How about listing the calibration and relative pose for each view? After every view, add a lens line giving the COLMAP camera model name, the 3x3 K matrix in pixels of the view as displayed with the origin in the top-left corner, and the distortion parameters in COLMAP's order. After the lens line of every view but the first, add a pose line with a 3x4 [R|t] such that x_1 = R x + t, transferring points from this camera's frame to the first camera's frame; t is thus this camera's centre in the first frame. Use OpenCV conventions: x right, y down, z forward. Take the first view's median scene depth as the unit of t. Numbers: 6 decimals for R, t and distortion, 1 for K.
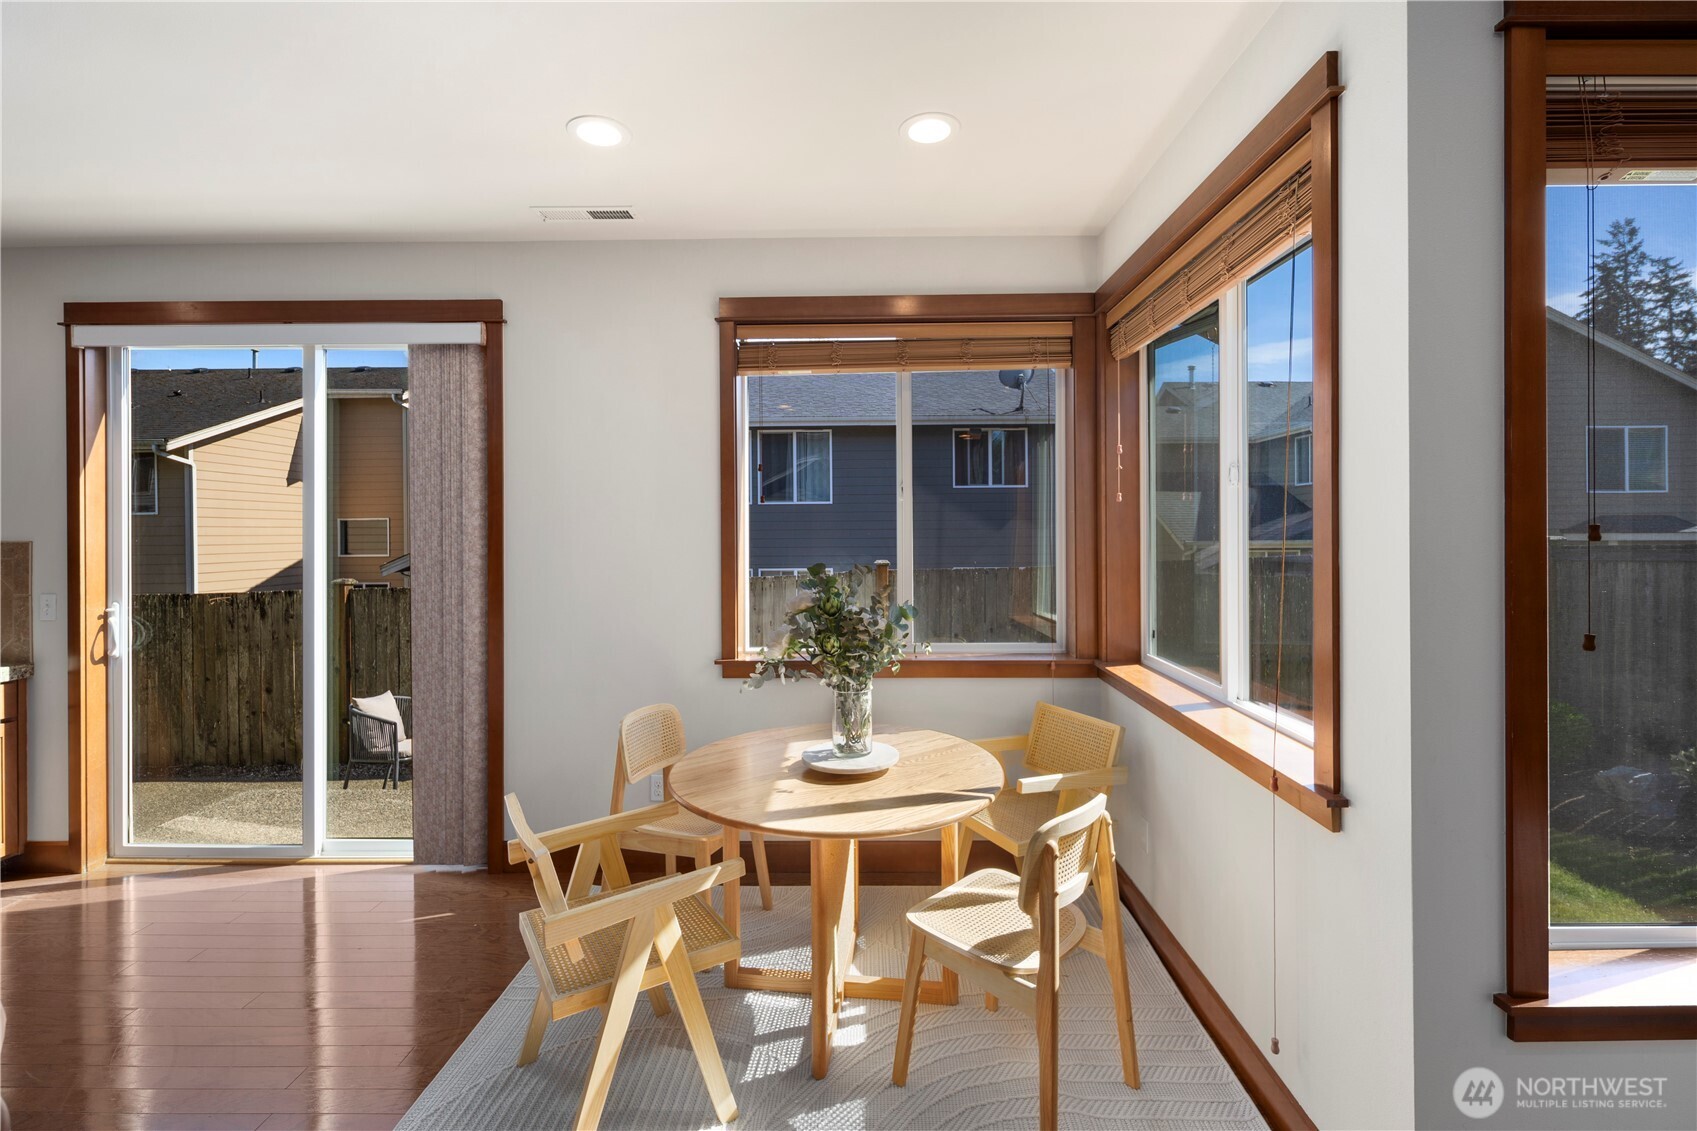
lens RADIAL K [[739.2, 0, 855.5], [0, 739.2, 533.2], [0, 0, 1]] dist [0.001570, 0.000034]
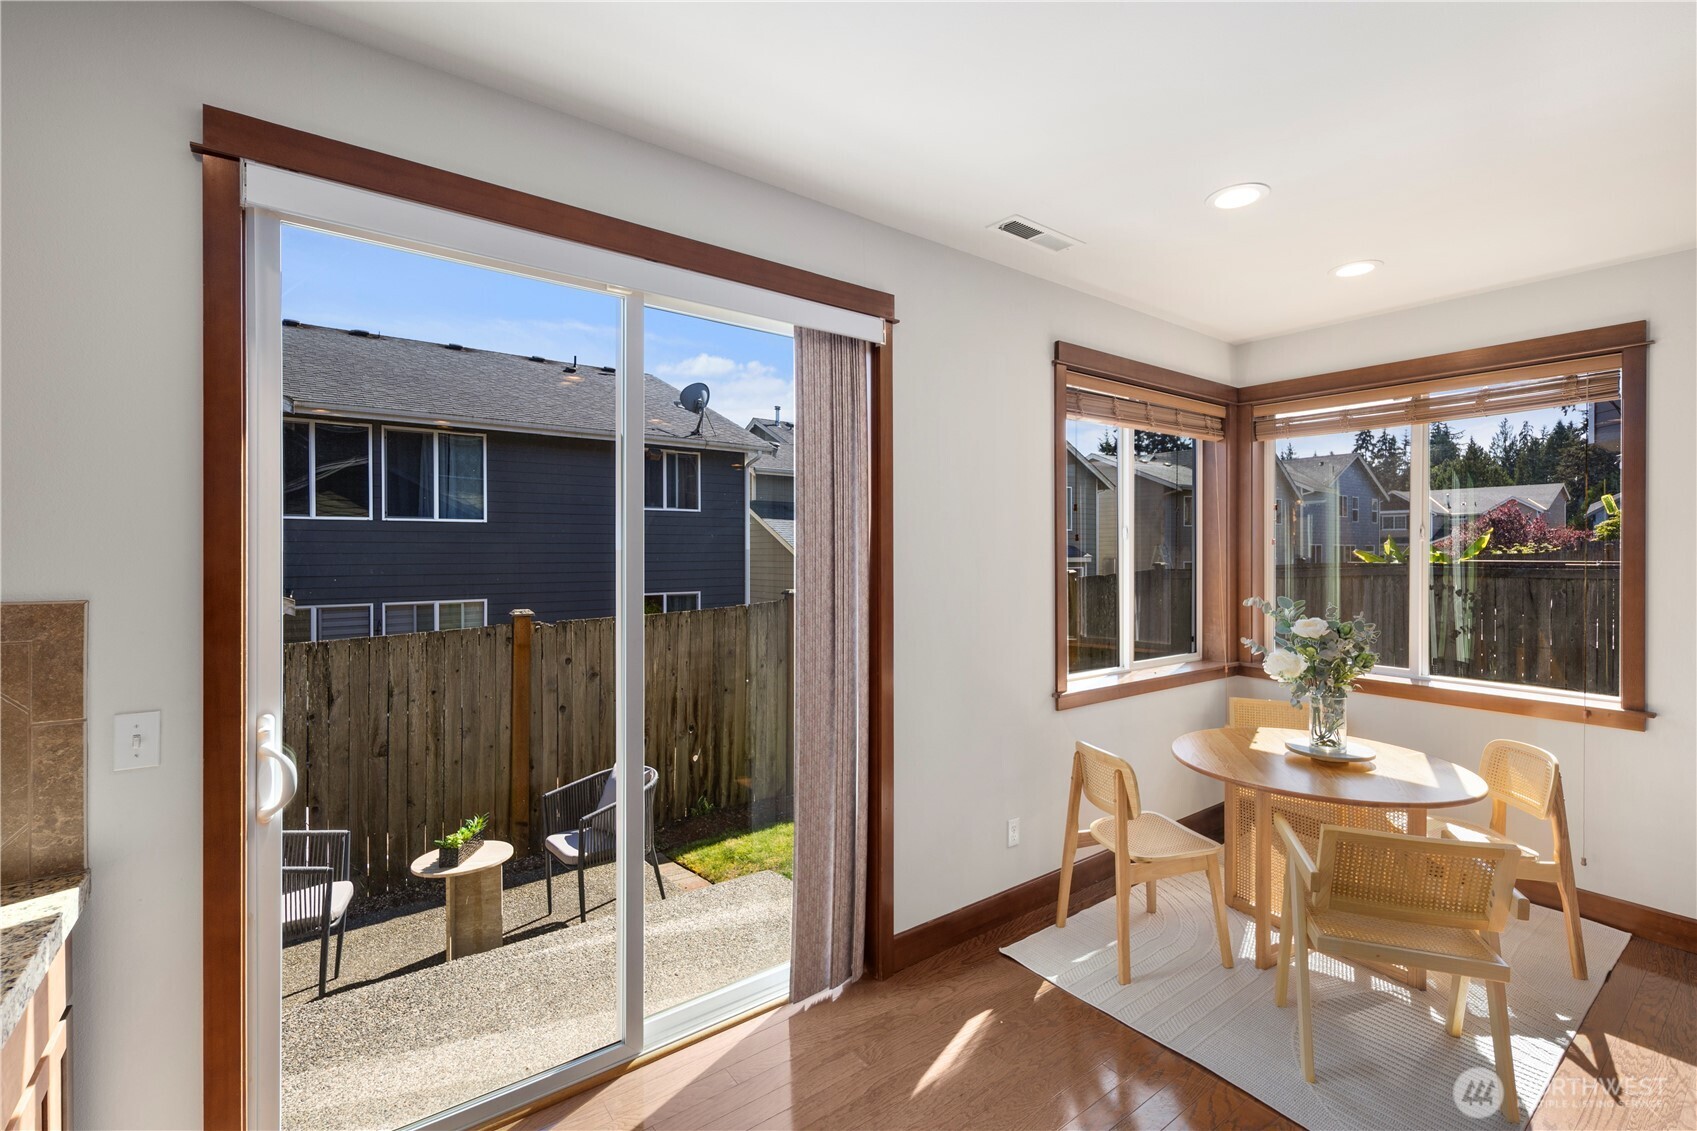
lens RADIAL K [[742.9, 0, 849.2], [0, 742.9, 557.1], [0, 0, 1]] dist [0.000958, -0.000546]
pose [[0.790802, 0.001135, 0.612071, -1.035145], [-0.003533, 0.999990, 0.002711, -0.019292], [-0.612062, -0.004306, 0.790798, 0.358895]]
